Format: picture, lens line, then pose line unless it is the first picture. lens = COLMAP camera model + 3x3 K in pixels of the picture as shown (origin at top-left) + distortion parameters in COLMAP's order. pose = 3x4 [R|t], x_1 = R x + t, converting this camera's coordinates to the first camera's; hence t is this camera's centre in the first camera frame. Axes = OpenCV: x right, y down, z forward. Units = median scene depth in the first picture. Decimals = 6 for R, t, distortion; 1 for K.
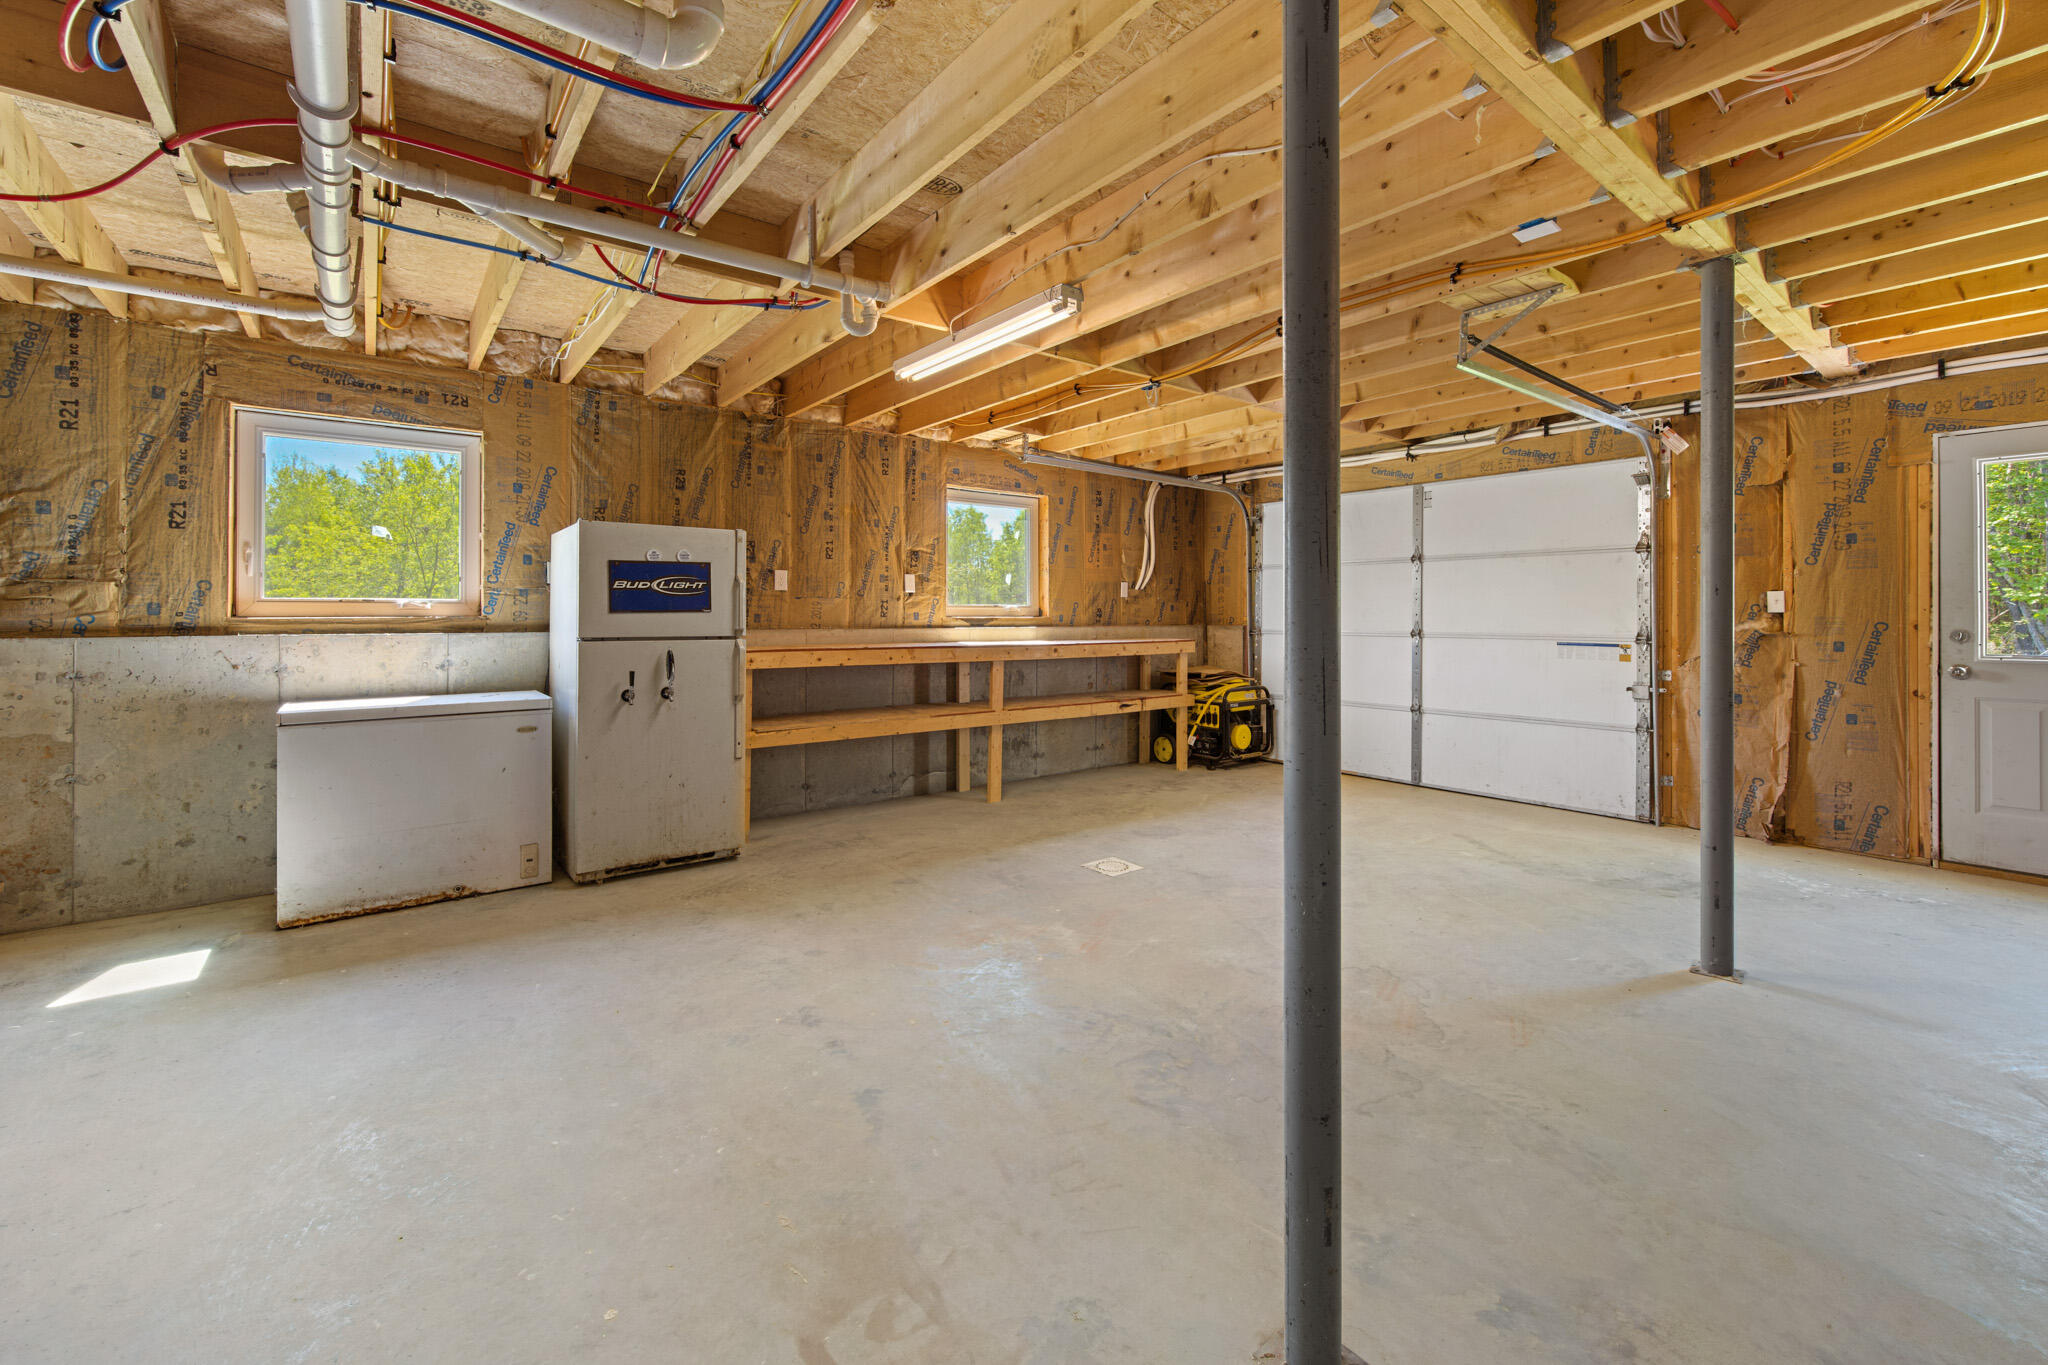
lens RADIAL K [[819.6, 0, 996.8], [0, 819.6, 611.4], [0, 0, 1]] dist [-0.005295, 0.000849]
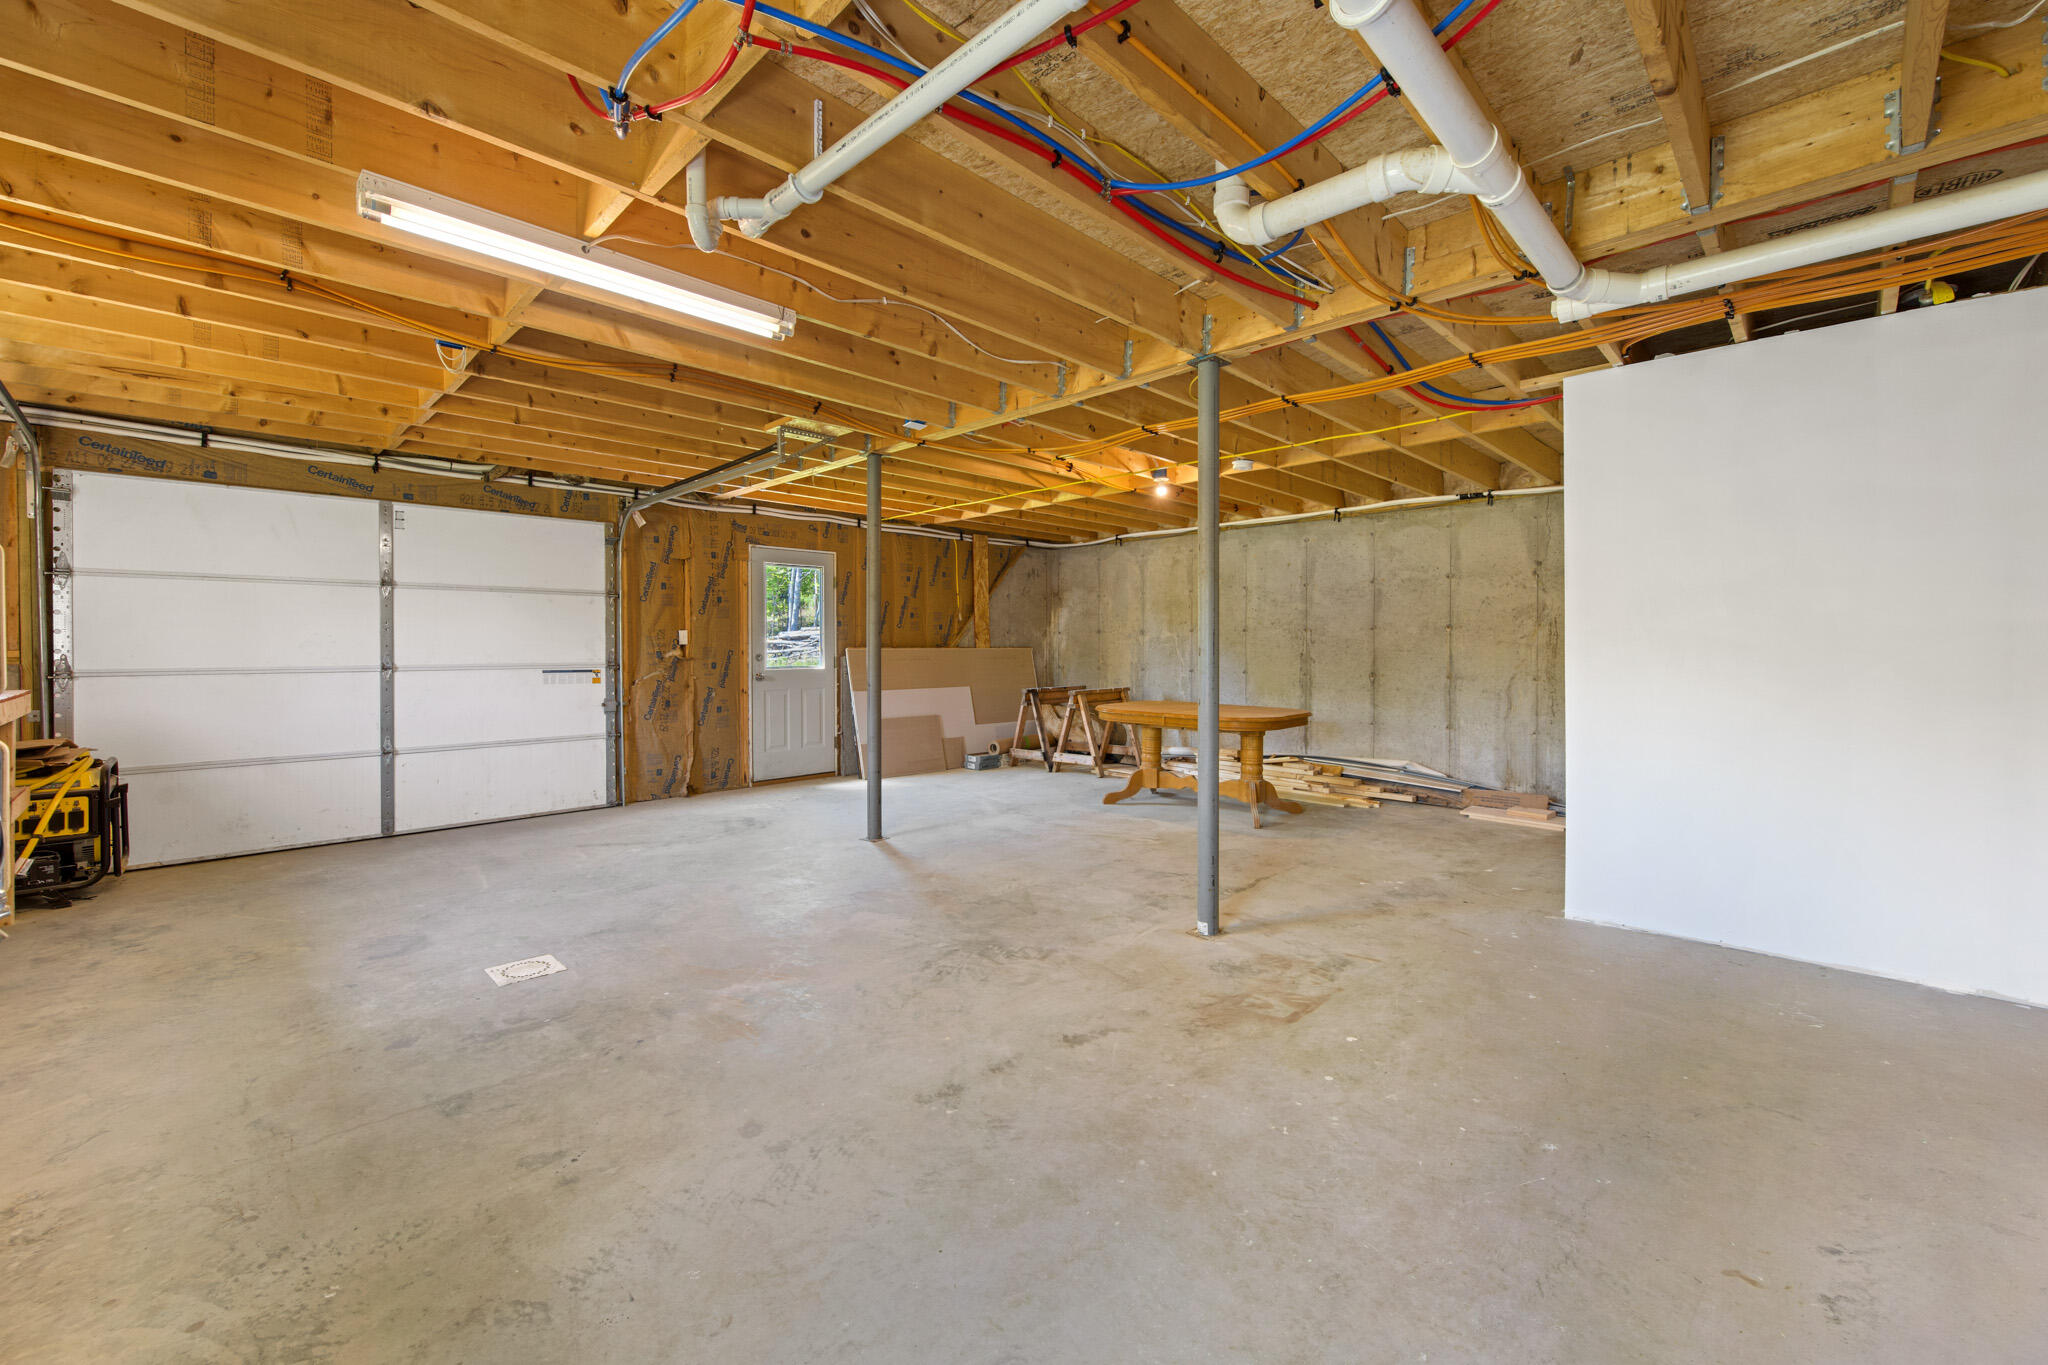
lens RADIAL K [[819.6, 0, 1023.0], [0, 819.6, 663.7], [0, 0, 1]] dist [-0.005295, 0.000849]
pose [[-0.134263, -0.023509, 0.990667, -0.665131], [-0.004625, 0.999723, 0.023097, -0.001407], [-0.990935, -0.001481, -0.134334, 0.608863]]
